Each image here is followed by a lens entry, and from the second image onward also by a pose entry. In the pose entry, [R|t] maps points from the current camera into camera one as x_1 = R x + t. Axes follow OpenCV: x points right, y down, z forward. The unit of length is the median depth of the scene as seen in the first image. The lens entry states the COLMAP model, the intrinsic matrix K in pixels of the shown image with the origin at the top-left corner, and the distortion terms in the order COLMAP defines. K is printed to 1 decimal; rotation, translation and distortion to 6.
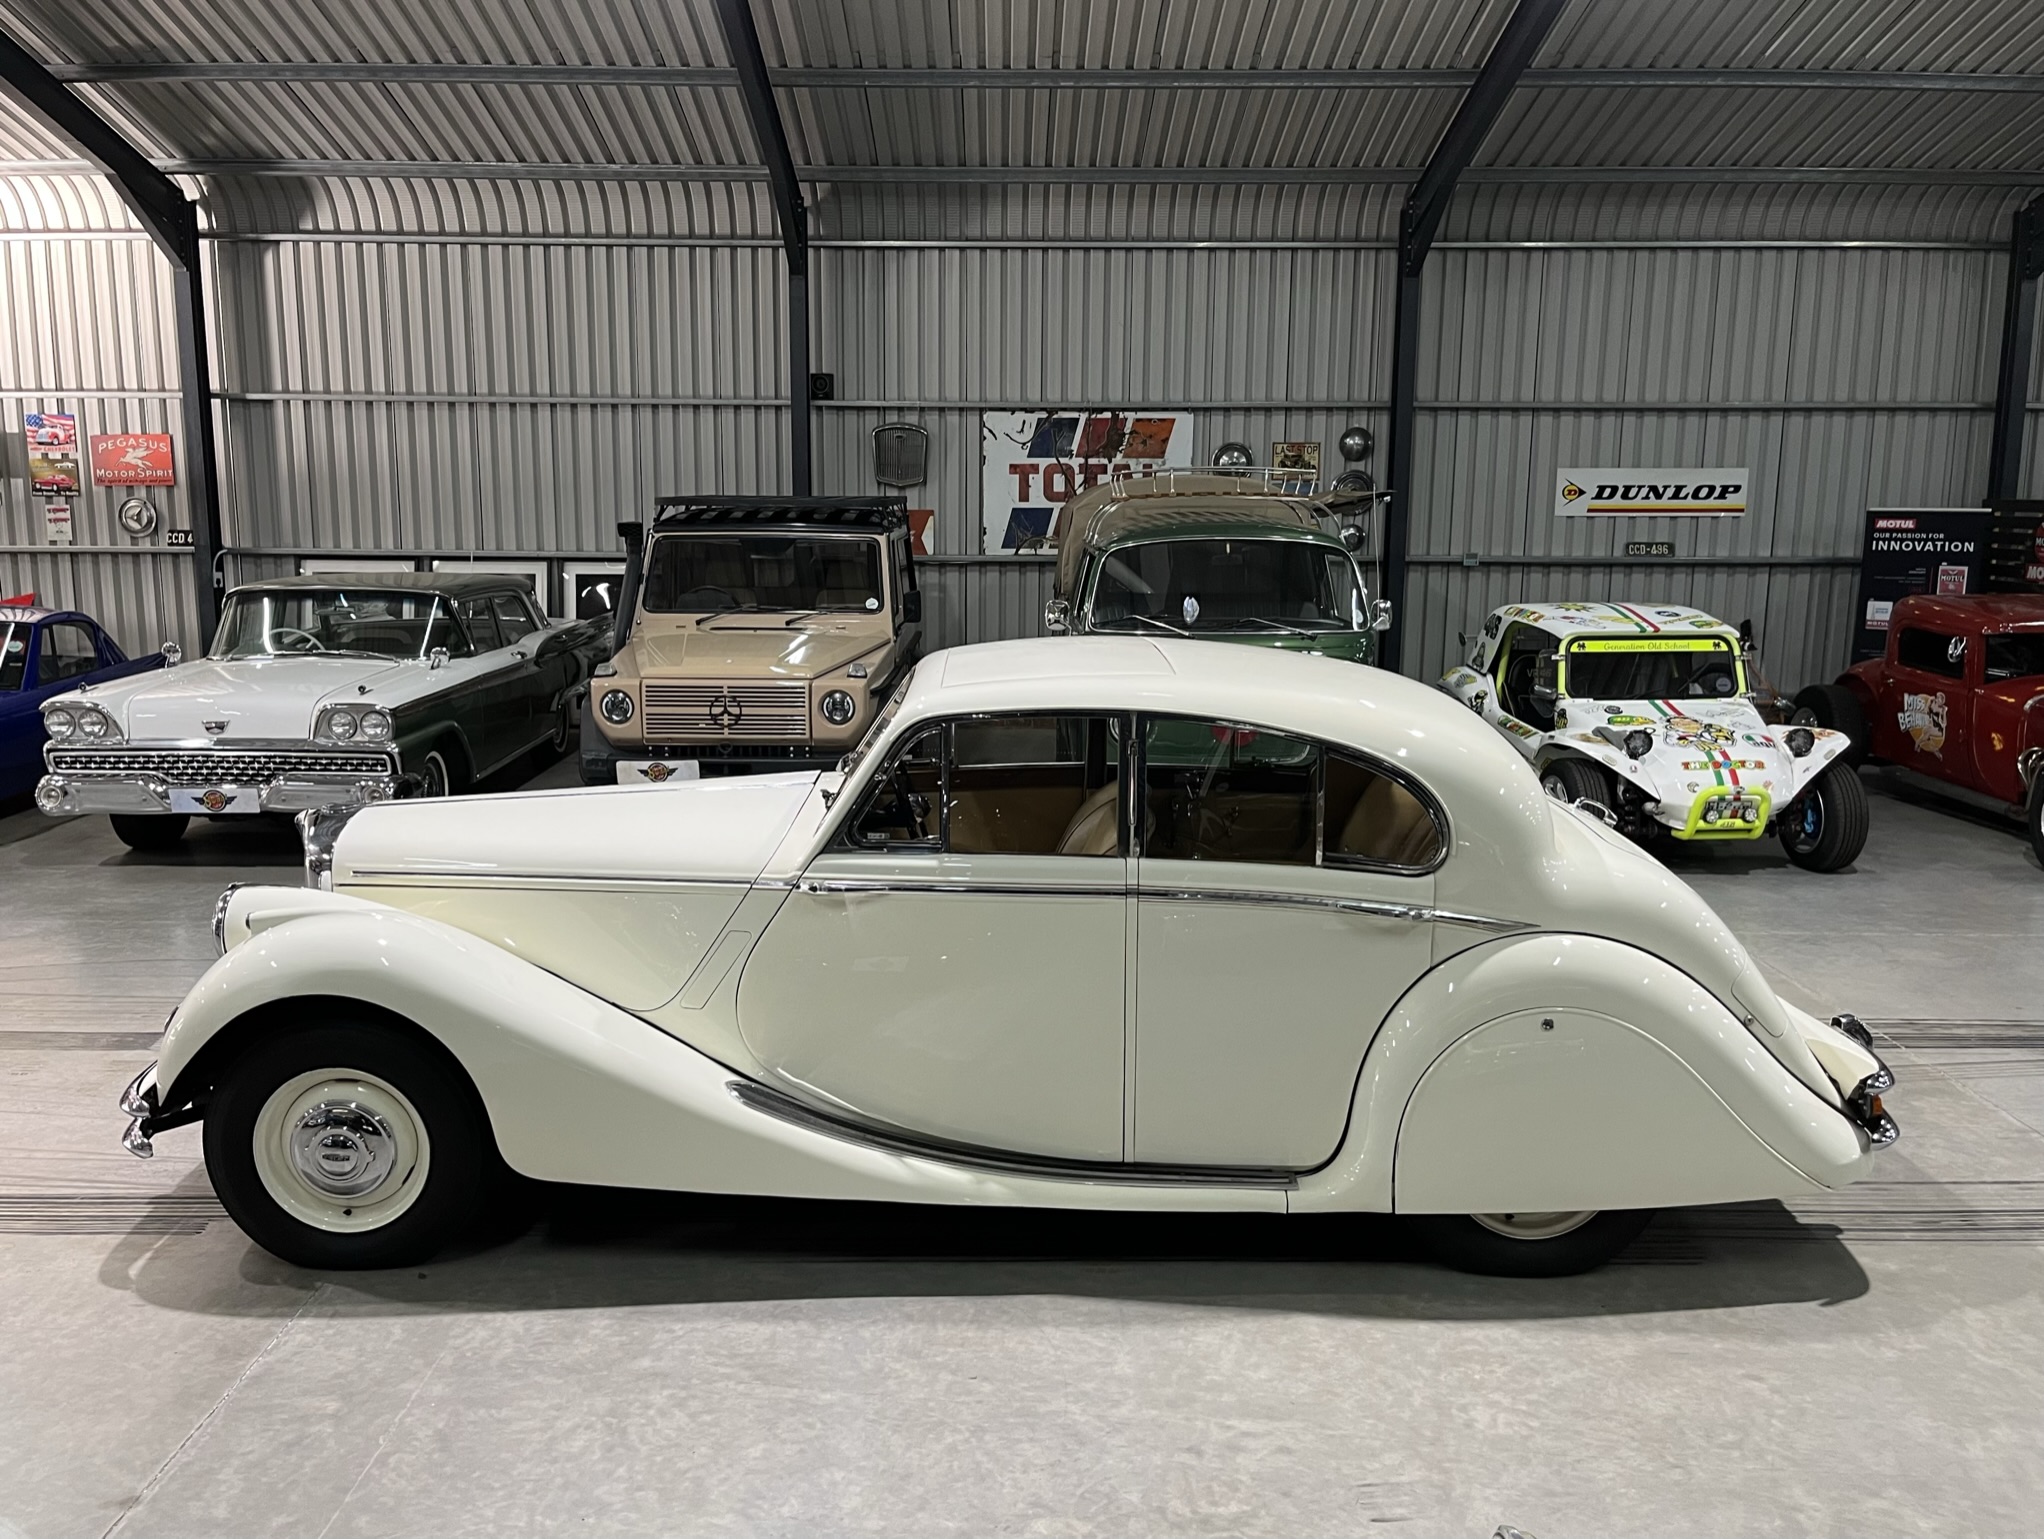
lens RADIAL K [[1634.4, 0, 1016.2], [0, 1634.4, 795.7], [0, 0, 1]] dist [0.057649, -0.076418]
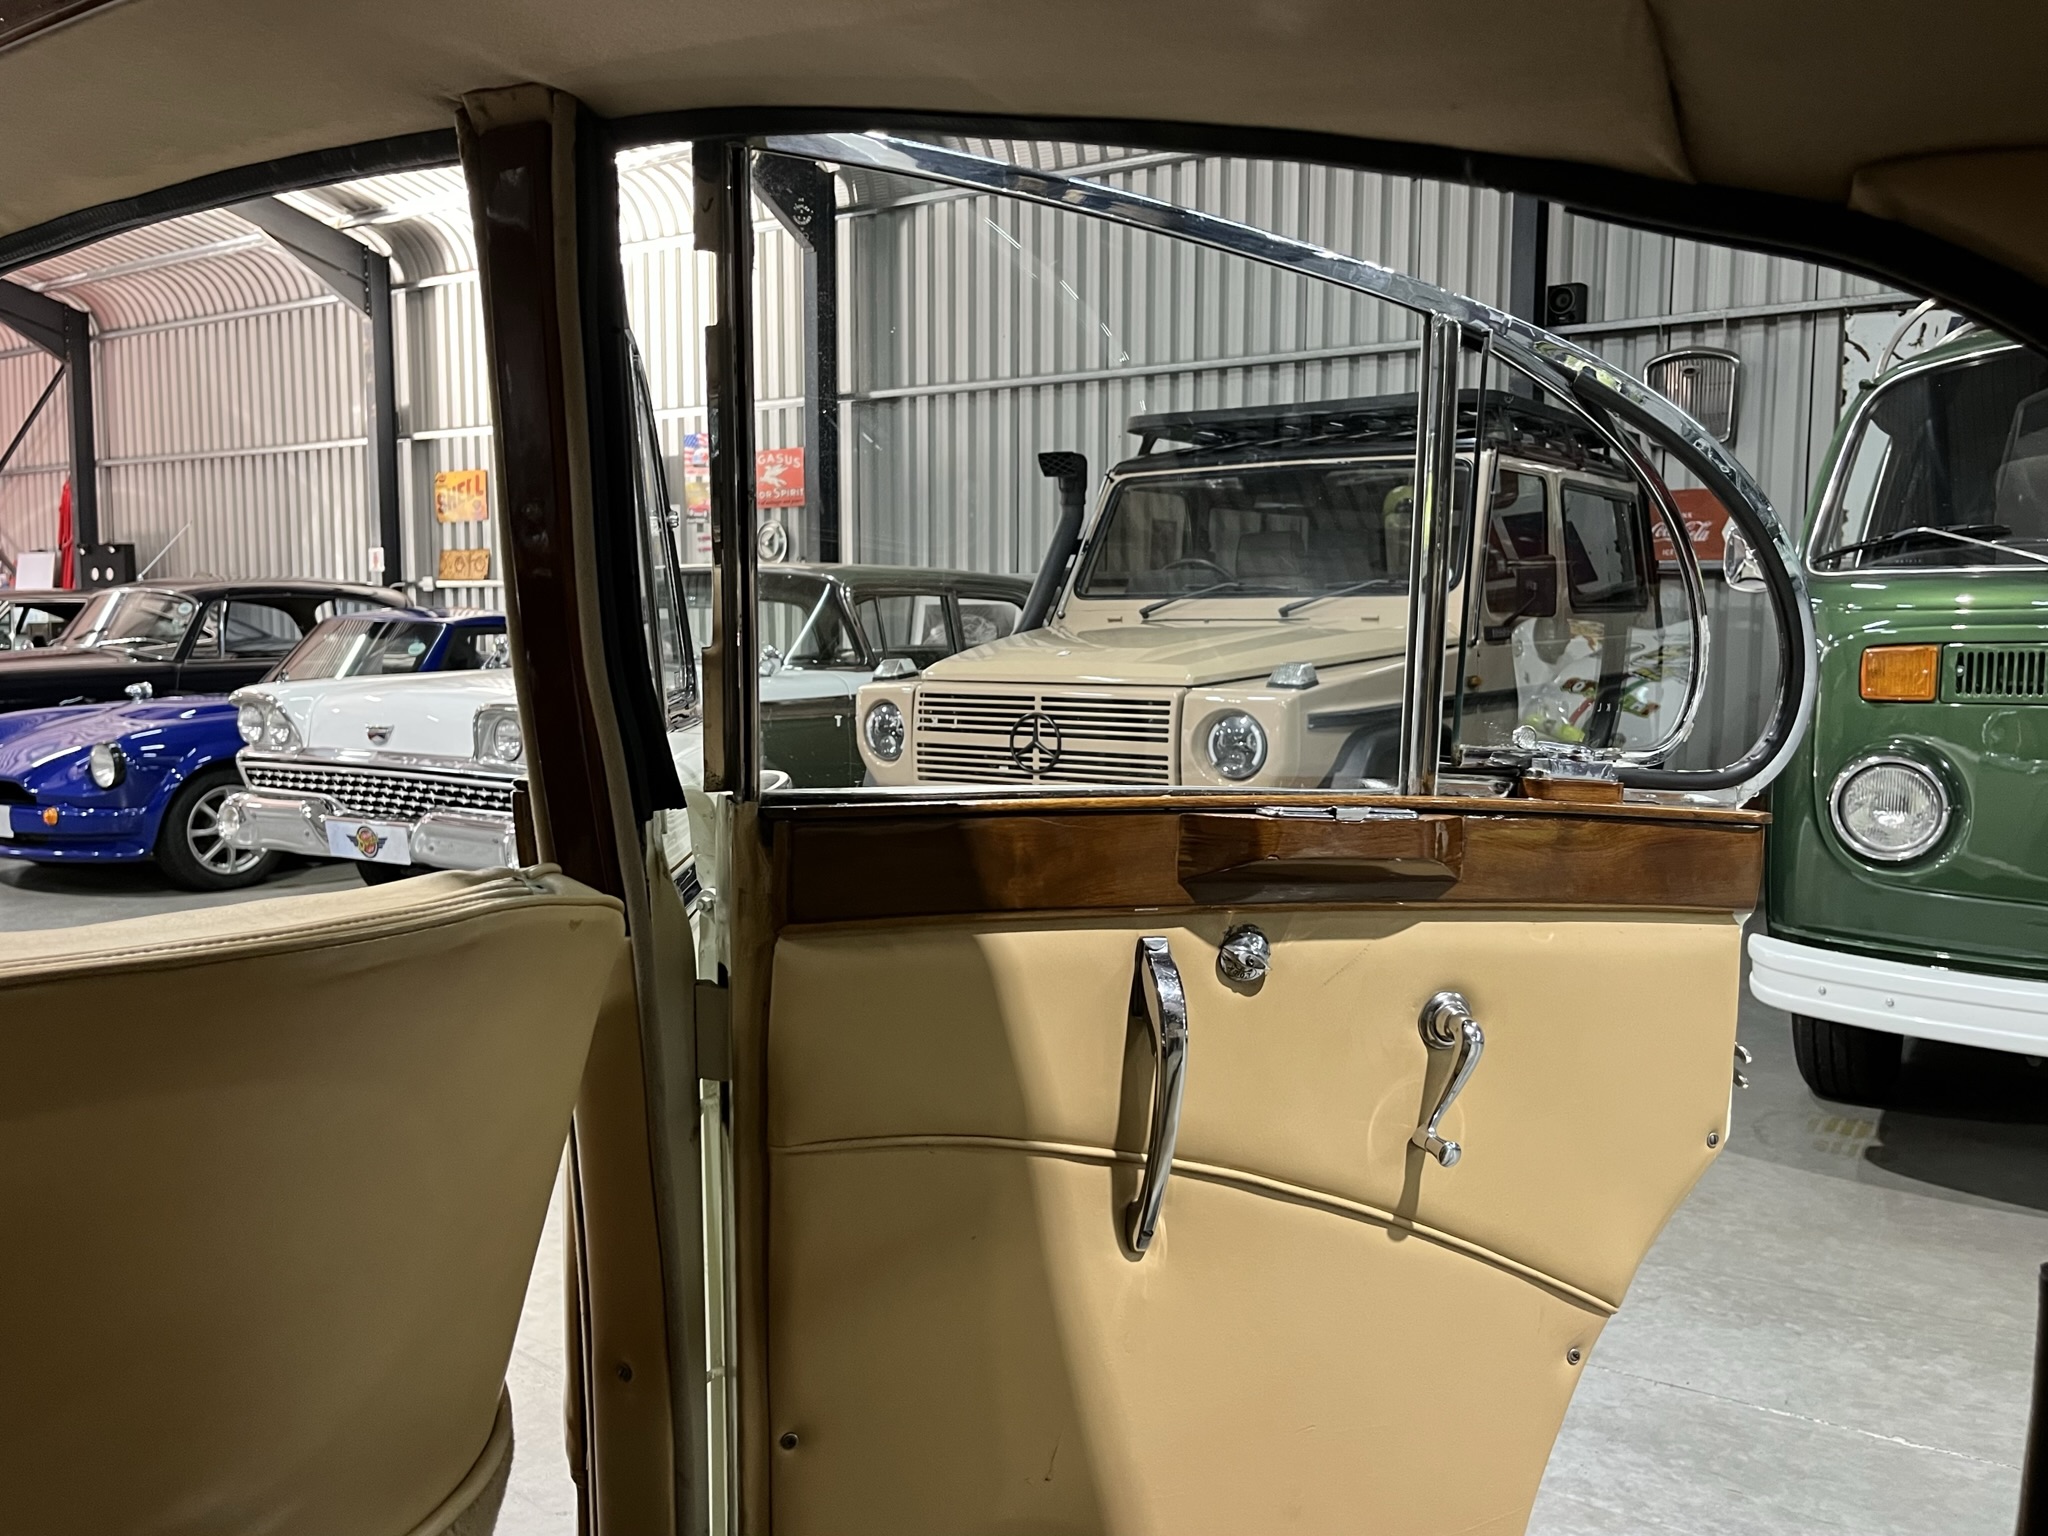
lens RADIAL K [[1637.6, 0, 1018.2], [0, 1637.6, 794.3], [0, 0, 1]] dist [0.057649, -0.076418]
pose [[0.830638, 0.053432, -0.554244, 0.097839], [-0.095800, 0.994256, -0.047723, -0.008319], [0.548510, 0.092737, 0.830985, 0.487455]]
